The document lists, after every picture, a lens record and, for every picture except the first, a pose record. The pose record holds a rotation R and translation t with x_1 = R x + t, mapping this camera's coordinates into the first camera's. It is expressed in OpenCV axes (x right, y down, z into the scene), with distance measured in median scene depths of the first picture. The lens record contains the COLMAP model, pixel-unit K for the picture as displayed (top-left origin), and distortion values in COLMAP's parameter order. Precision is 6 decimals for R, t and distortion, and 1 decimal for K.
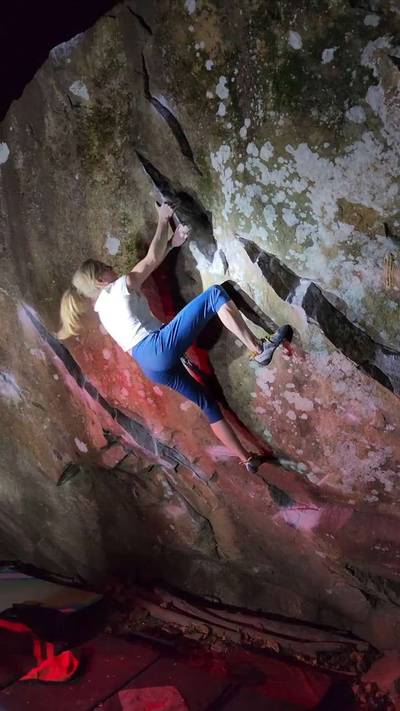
lens RADIAL K [[594.4, 0, 202.4], [0, 594.4, 346.0], [0, 0, 1]] dist [0.028200, -0.005503]
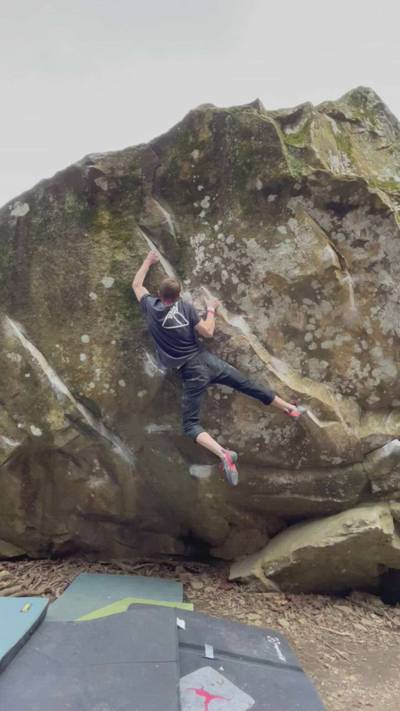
lens RADIAL K [[324.7, 0, 200.0], [0, 324.7, 355.5], [0, 0, 1]] dist [0.044981, -0.051028]
pose [[0.873355, 0.137255, 0.467347, -0.370128], [-0.032666, 0.973821, -0.224957, 0.232082], [-0.485989, 0.181201, 0.854975, 0.249792]]
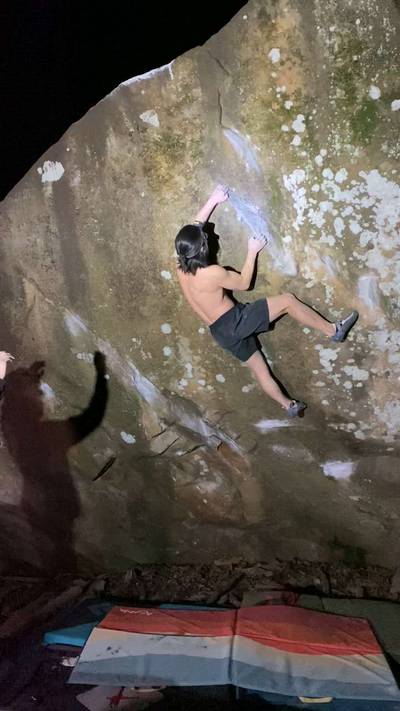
lens RADIAL K [[612.8, 0, 200.0], [0, 612.8, 355.5], [0, 0, 1]] dist [0.073657, -0.157001]
pose [[0.962386, -0.090003, 0.256345, -0.522644], [0.083182, 0.995834, 0.037353, -0.020981], [-0.258639, -0.014625, 0.965863, -0.177511]]
